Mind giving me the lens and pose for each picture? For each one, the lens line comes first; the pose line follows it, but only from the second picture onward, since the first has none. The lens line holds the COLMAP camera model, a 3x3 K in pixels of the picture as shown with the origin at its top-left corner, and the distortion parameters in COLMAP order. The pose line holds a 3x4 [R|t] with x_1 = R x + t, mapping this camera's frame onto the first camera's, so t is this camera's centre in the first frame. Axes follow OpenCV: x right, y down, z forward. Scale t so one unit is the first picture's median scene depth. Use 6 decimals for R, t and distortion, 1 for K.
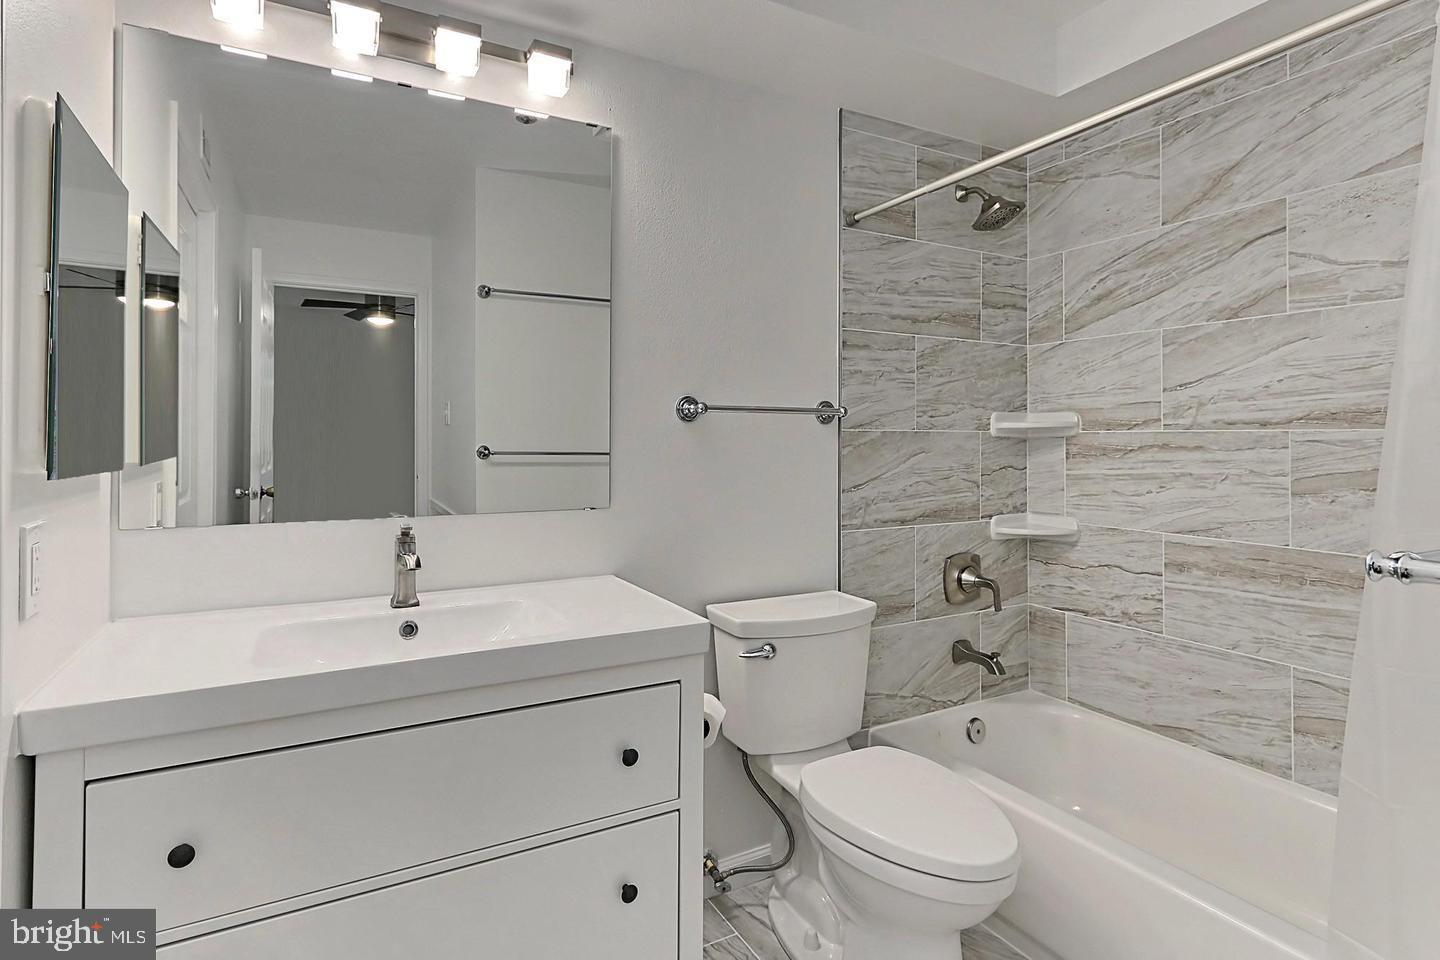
lens RADIAL K [[694.4, 0, 714.4], [0, 694.4, 437.6], [0, 0, 1]] dist [-0.001690, 0.001121]
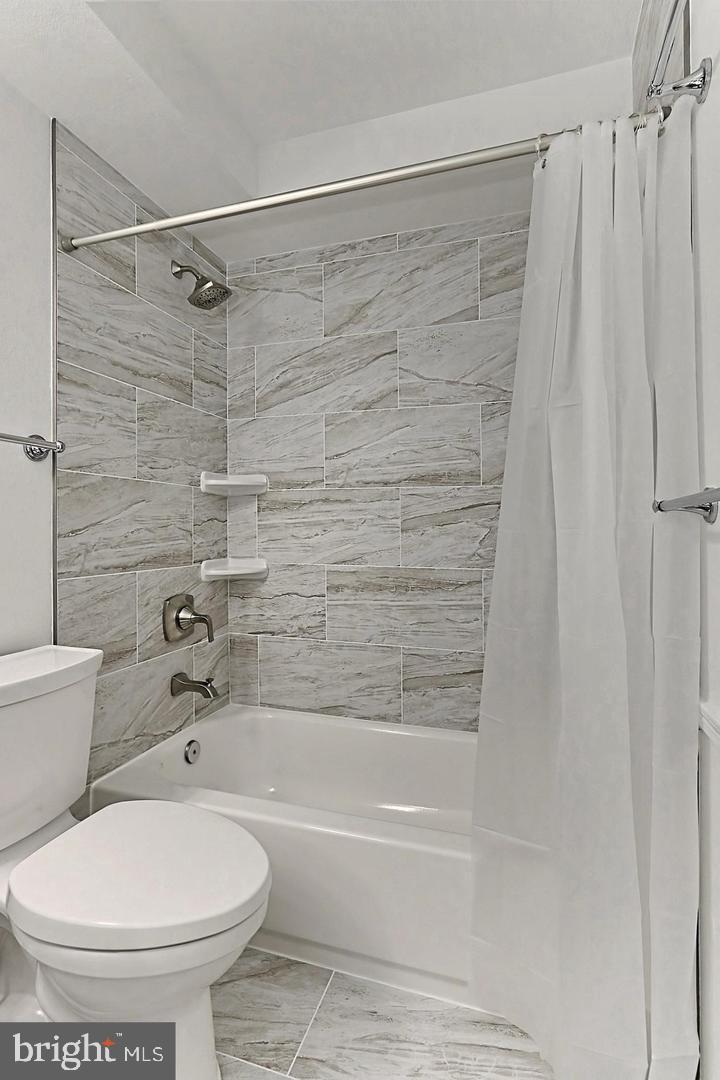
lens RADIAL K [[520.8, 0, 358.7], [0, 520.8, 522.0], [0, 0, 1]] dist [-0.001690, 0.001121]
pose [[0.746157, -0.003185, 0.665763, 0.020718], [0.004123, 0.999991, 0.000164, 0.055733], [-0.665758, 0.002623, 0.746163, 0.205111]]
